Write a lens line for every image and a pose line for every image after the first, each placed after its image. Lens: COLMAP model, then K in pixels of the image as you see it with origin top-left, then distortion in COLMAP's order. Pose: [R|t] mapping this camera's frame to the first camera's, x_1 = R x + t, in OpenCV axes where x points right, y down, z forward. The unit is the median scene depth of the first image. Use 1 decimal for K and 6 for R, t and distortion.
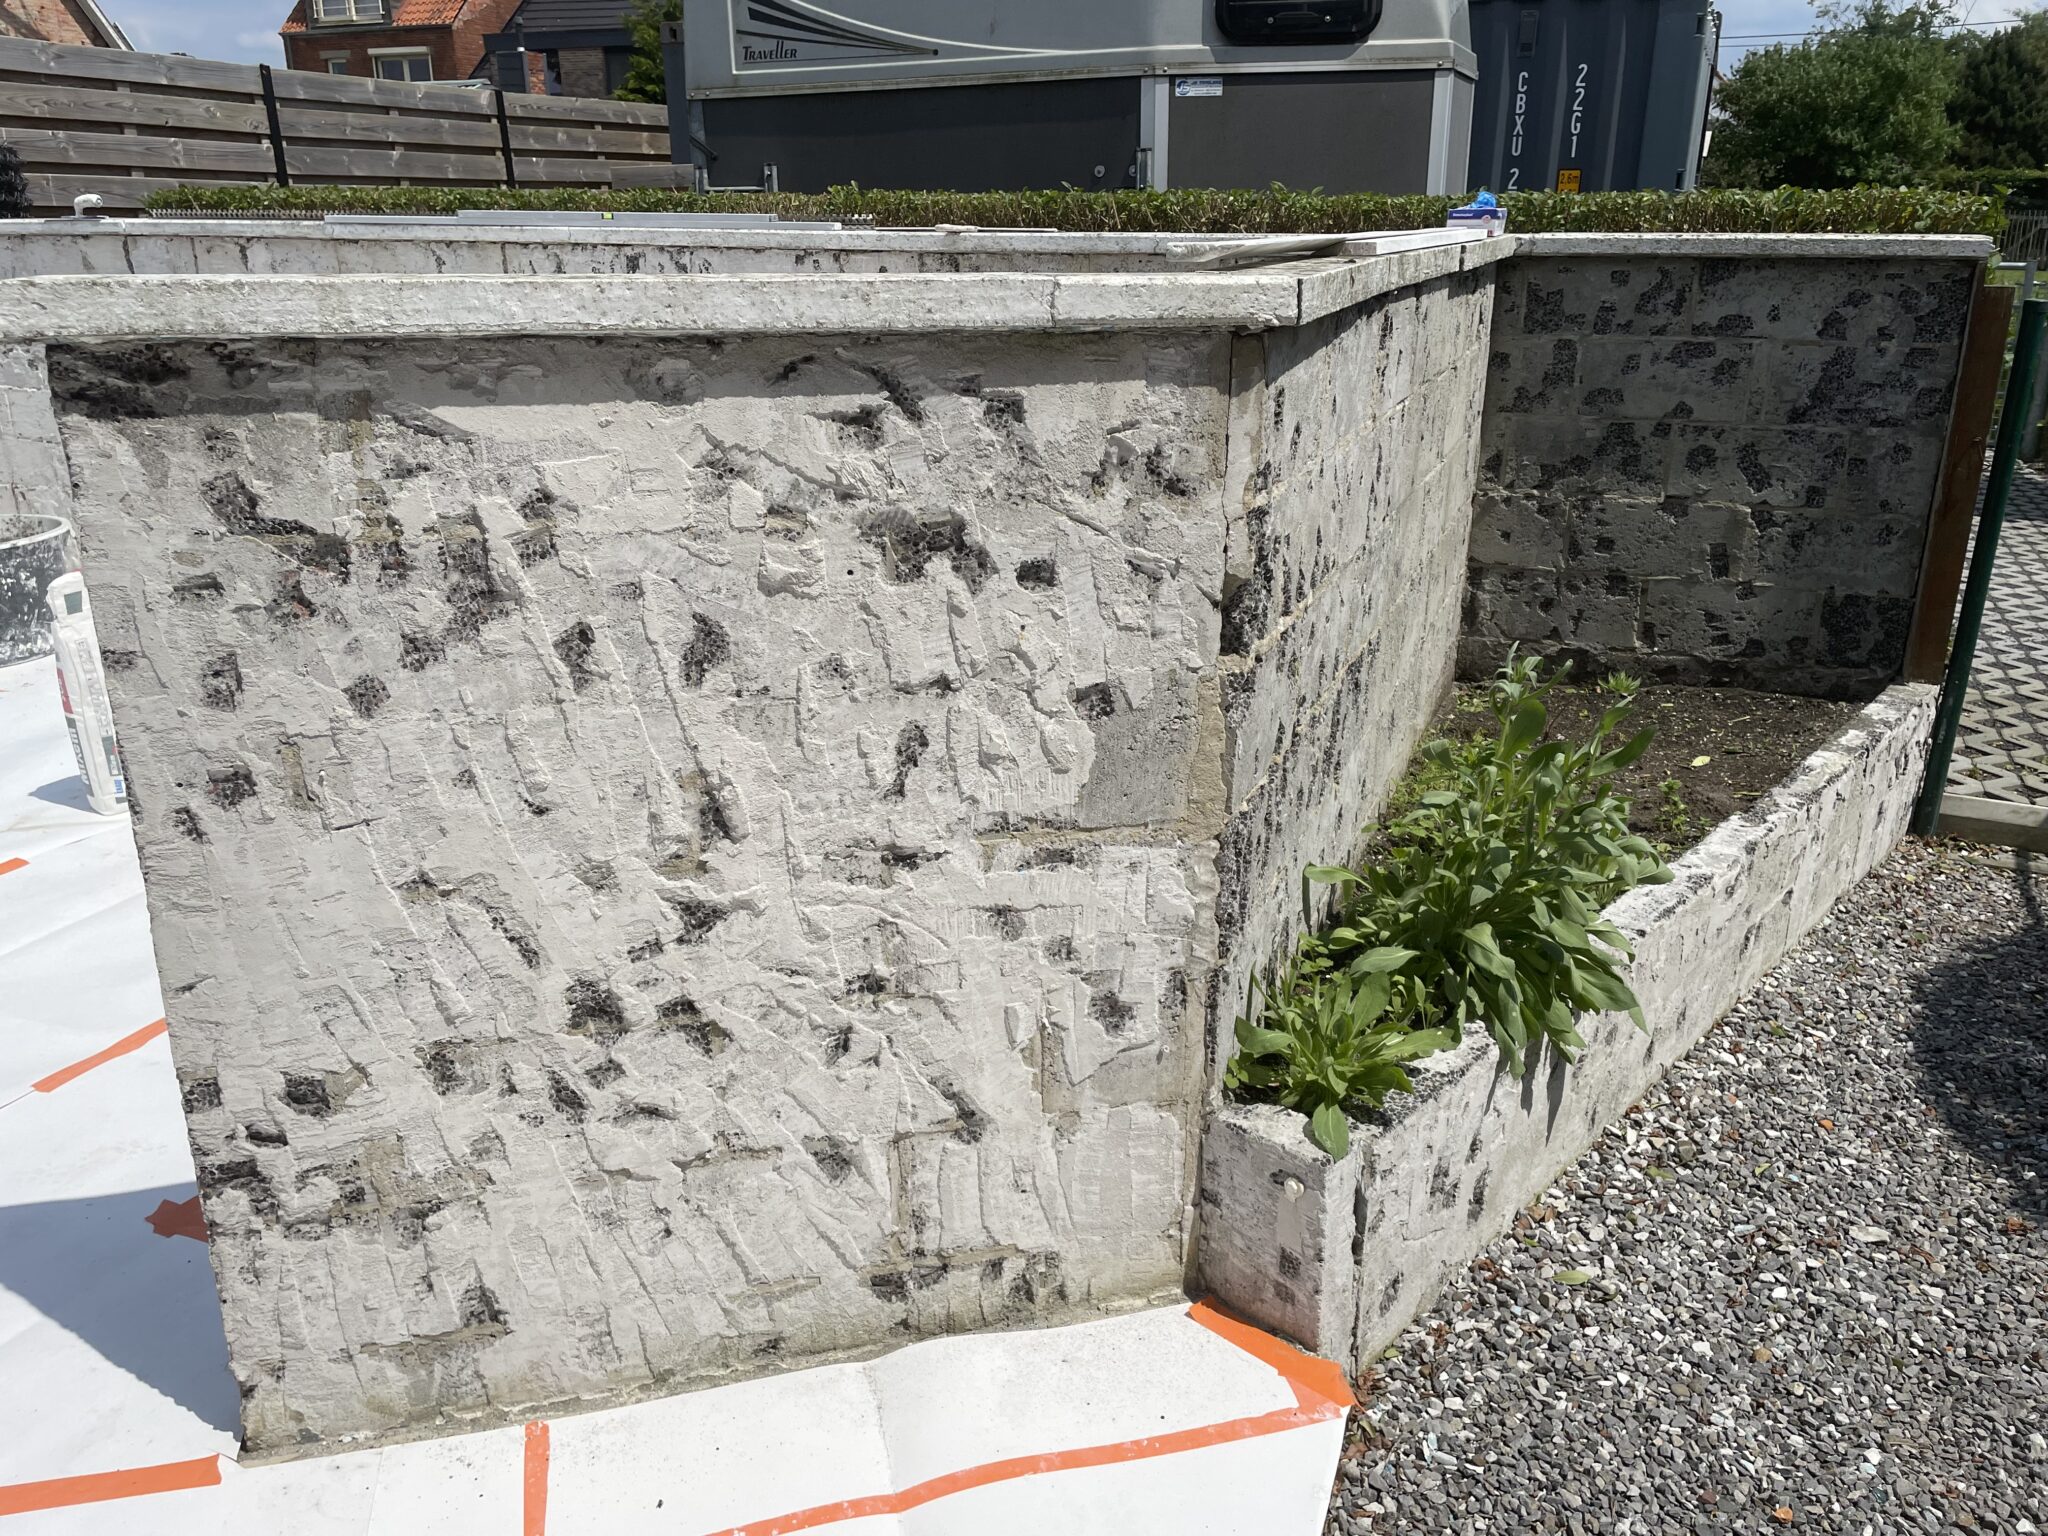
lens RADIAL K [[1528.9, 0, 1024.0], [0, 1528.9, 768.0], [0, 0, 1]] dist [0.040310, -0.001280]
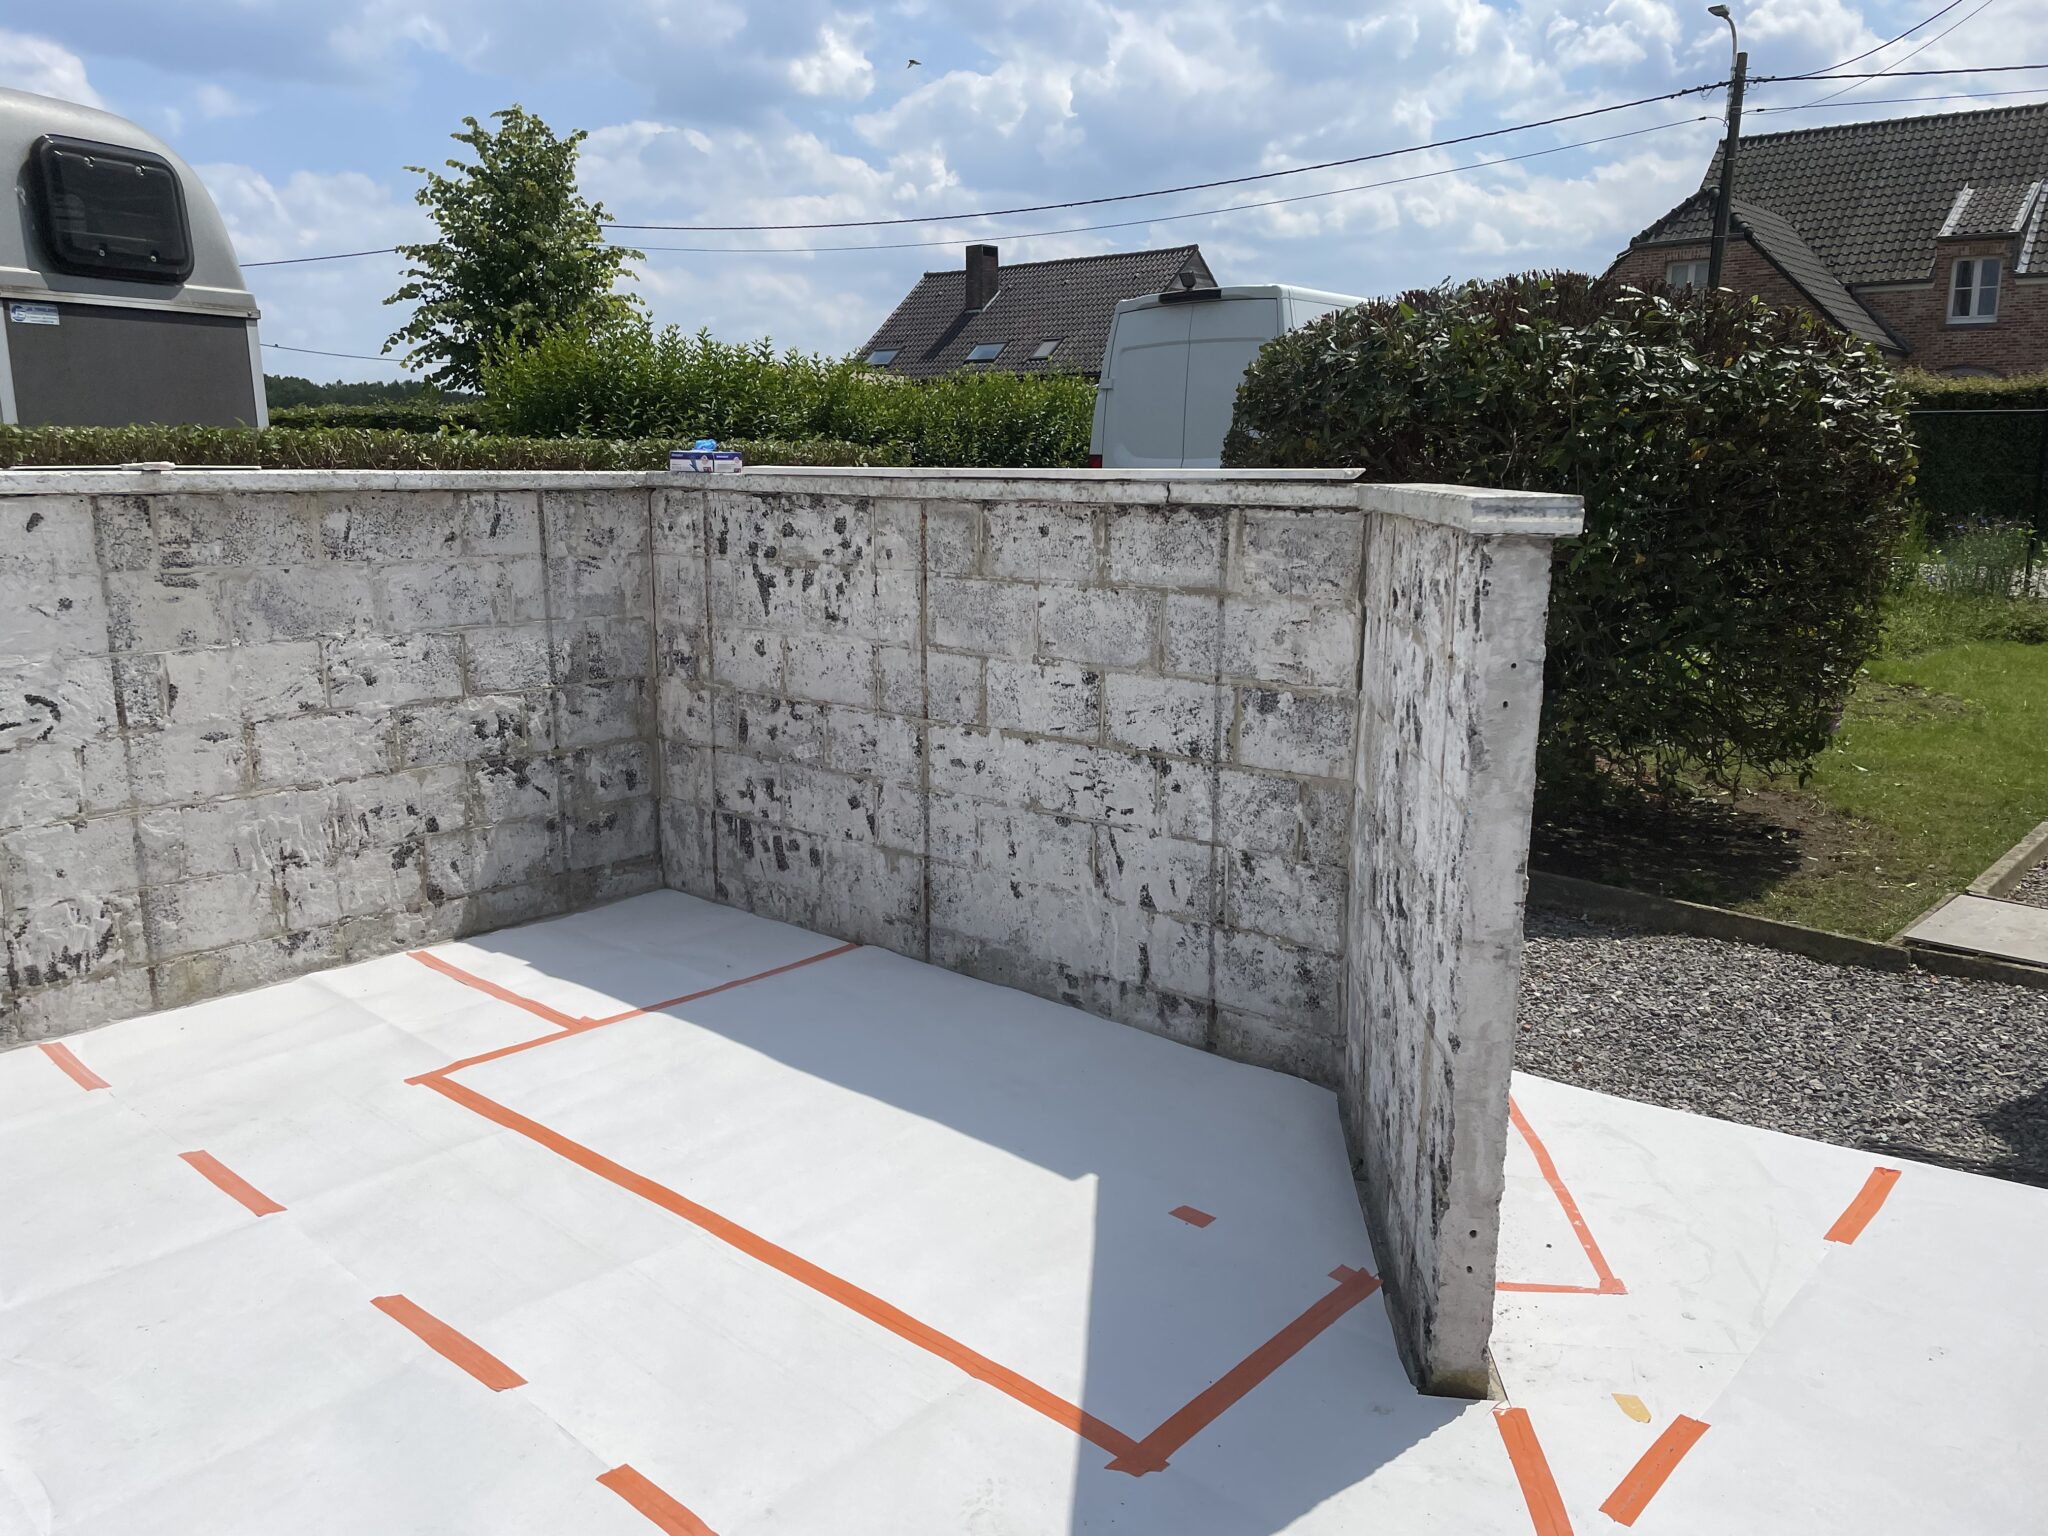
lens RADIAL K [[1565.0, 0, 992.7], [0, 1565.0, 781.8], [0, 0, 1]] dist [0.043111, -0.046222]
pose [[0.363931, -0.189799, 0.911883, -0.556034], [0.318059, 0.945494, 0.069858, -0.080790], [-0.875439, 0.264609, 0.404462, 0.232222]]
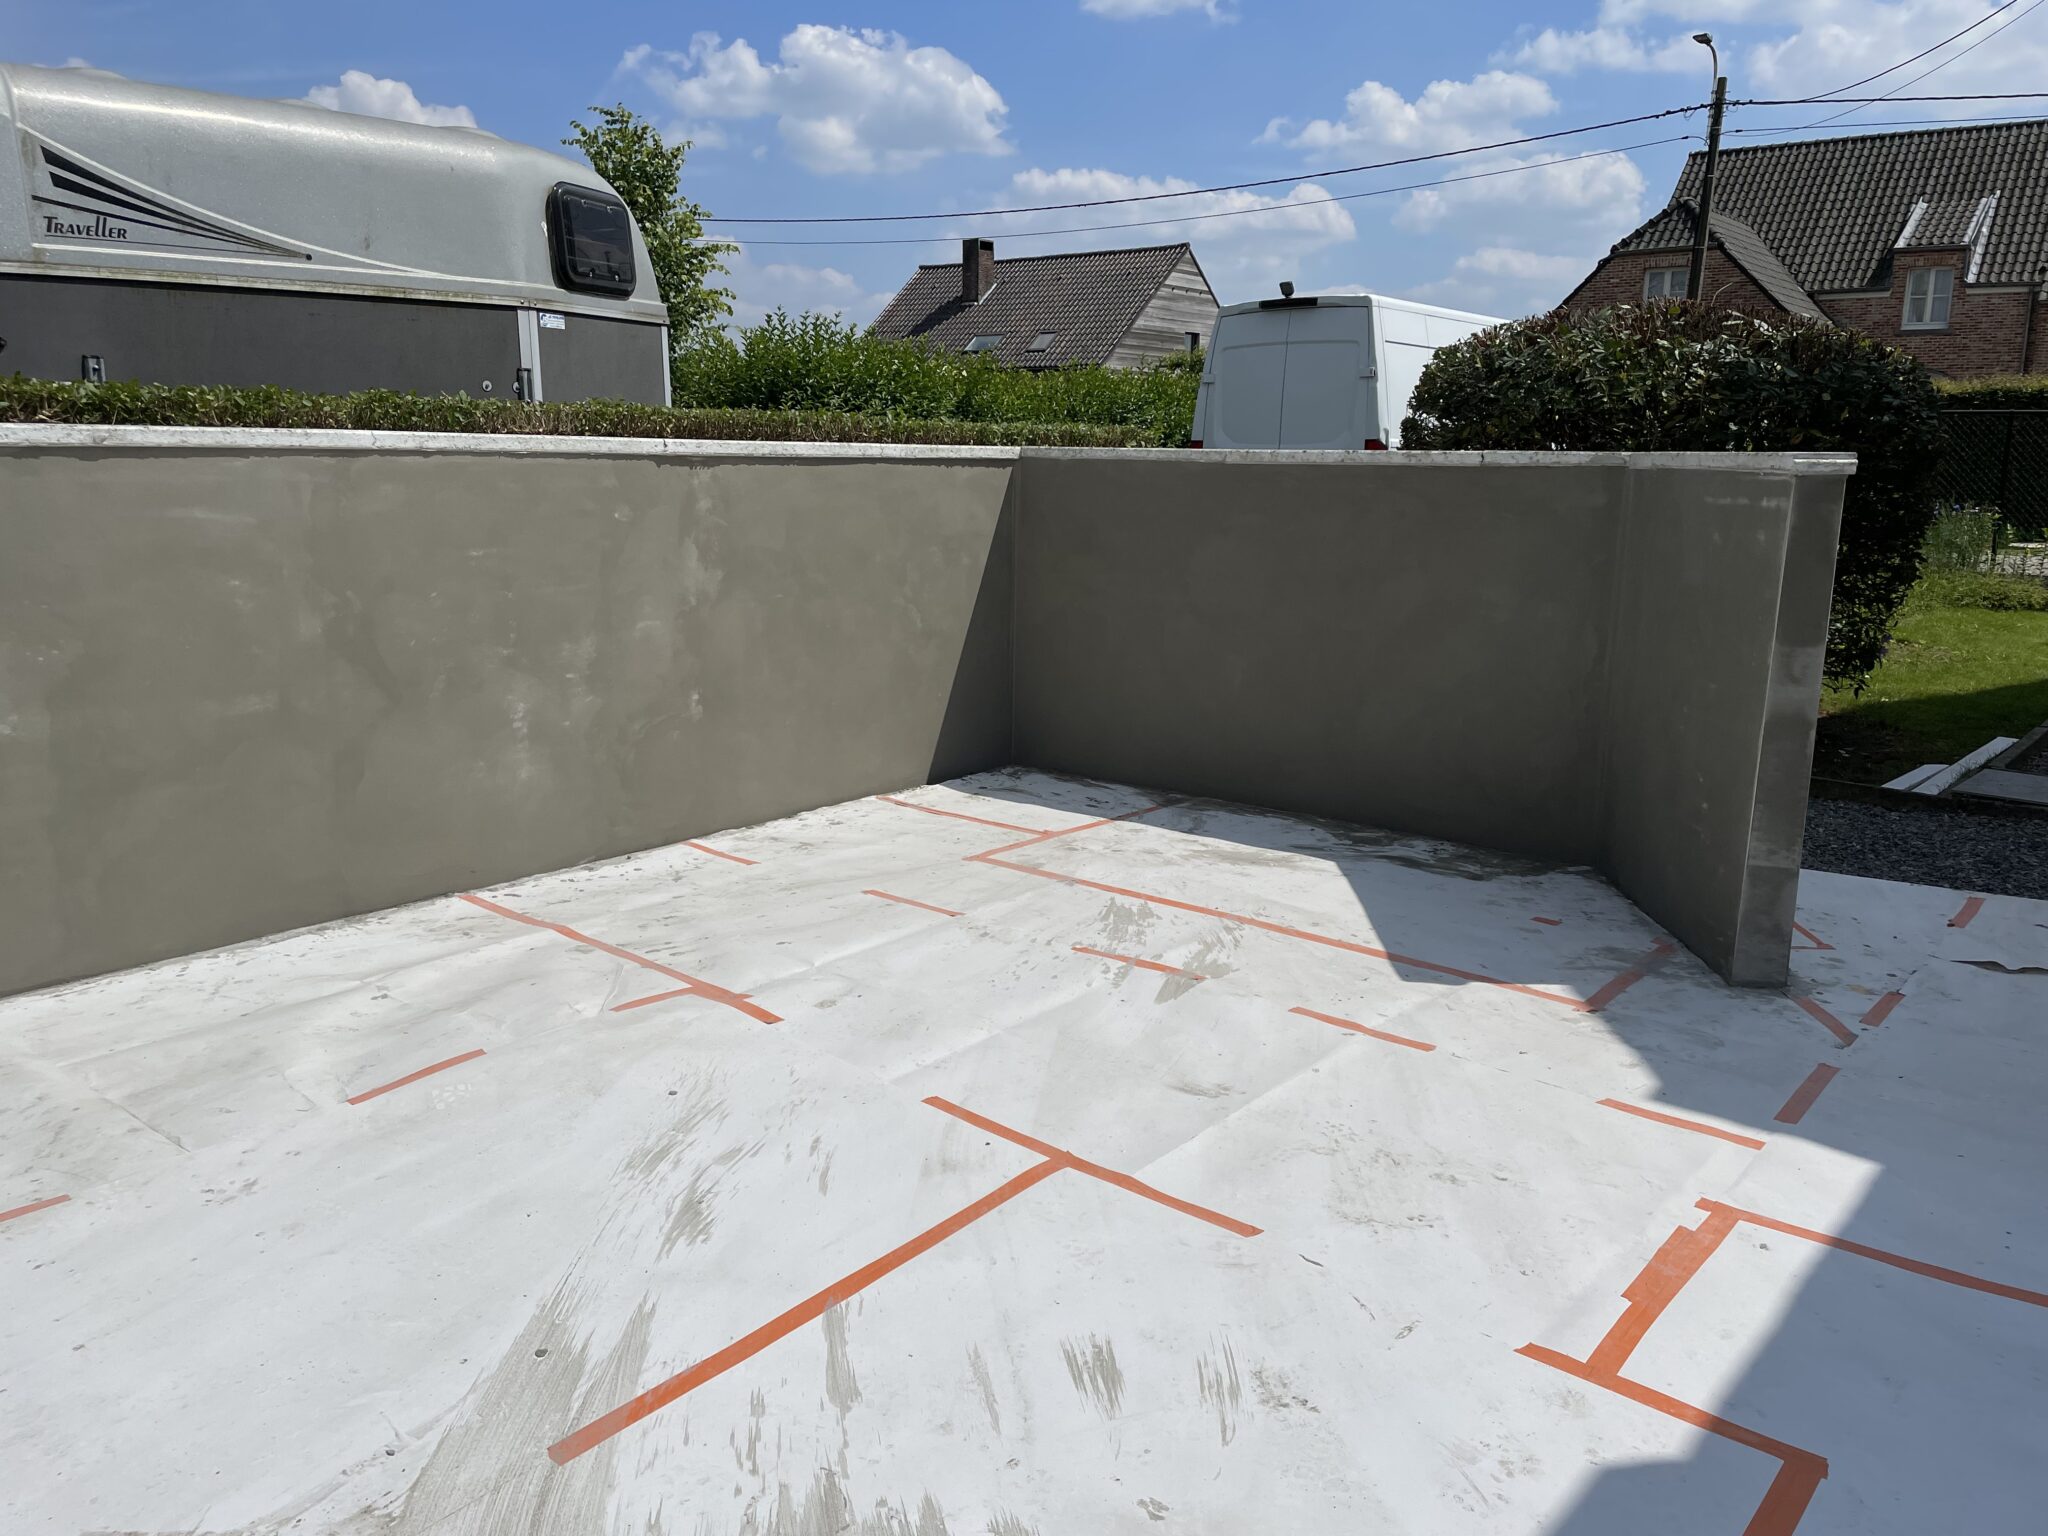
lens RADIAL K [[1567.7, 0, 1024.0], [0, 1567.7, 768.0], [0, 0, 1]] dist [0.045997, -0.033435]
pose [[0.321516, -0.186848, 0.928286, -0.922309], [0.313165, 0.946154, 0.081979, -0.113259], [-0.893619, 0.264349, 0.362718, 0.350627]]
